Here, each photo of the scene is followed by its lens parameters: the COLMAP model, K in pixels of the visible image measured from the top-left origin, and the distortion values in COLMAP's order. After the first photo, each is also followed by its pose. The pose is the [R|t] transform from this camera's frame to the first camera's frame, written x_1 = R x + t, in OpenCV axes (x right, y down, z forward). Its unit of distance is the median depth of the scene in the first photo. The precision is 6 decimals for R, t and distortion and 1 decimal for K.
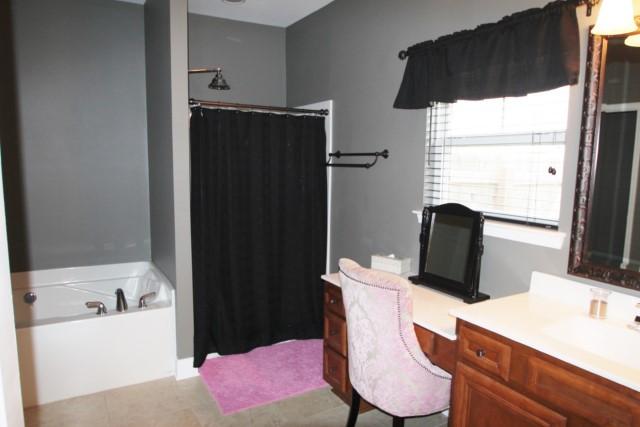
lens RADIAL K [[439.2, 0, 329.0], [0, 439.2, 218.1], [0, 0, 1]] dist [-0.035319, -0.001813]
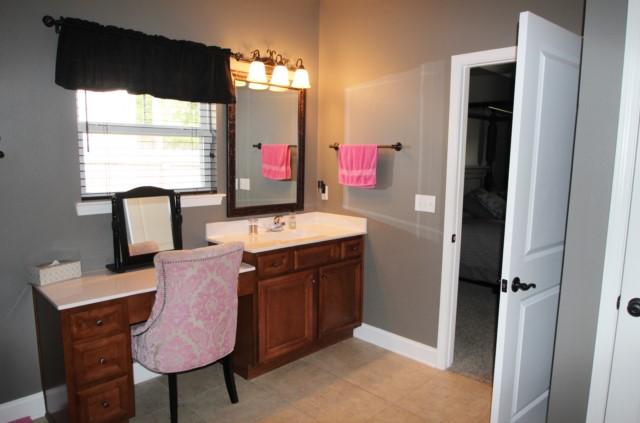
lens RADIAL K [[440.0, 0, 326.9], [0, 440.0, 213.5], [0, 0, 1]] dist [-0.042454, 0.000004]
pose [[-0.249986, -0.148235, 0.956835, -0.796655], [0.102711, 0.978576, 0.178437, -0.103128], [-0.962786, 0.142885, -0.229405, 0.720684]]
